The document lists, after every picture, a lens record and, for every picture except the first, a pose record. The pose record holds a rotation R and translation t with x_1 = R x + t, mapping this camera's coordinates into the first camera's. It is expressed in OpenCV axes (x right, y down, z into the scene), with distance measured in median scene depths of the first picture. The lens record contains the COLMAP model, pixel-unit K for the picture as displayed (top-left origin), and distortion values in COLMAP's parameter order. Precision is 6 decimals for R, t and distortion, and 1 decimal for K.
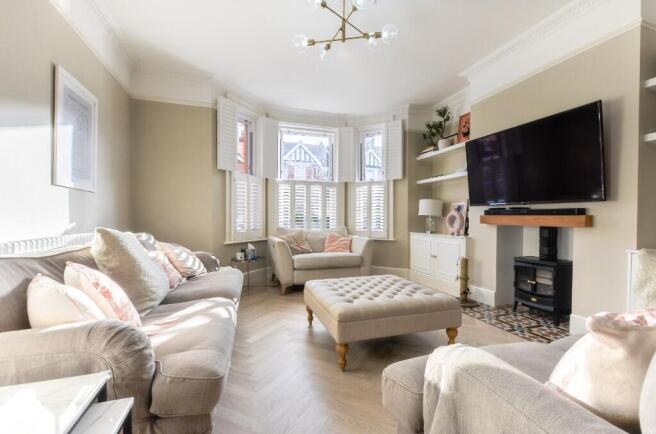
lens RADIAL K [[288.8, 0, 328.1], [0, 288.8, 223.1], [0, 0, 1]] dist [0.000020, -0.001281]
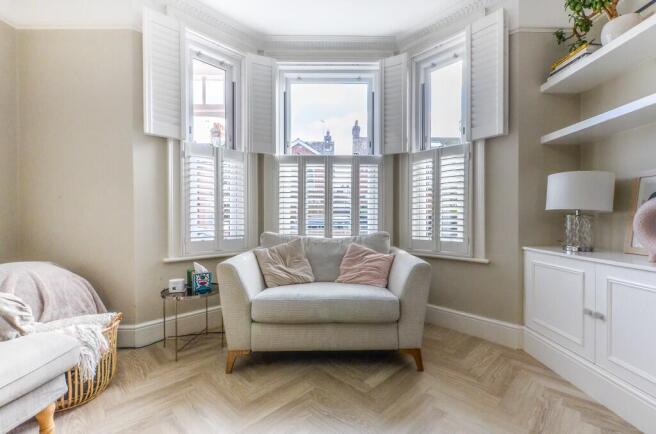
lens RADIAL K [[288.8, 0, 331.9], [0, 288.8, 221.5], [0, 0, 1]] dist [0.000020, -0.001281]
pose [[0.950748, 0.000084, -0.309966, 0.140381], [-0.001872, 0.999983, -0.005470, -0.006001], [0.309960, 0.005780, 0.950732, 0.486132]]
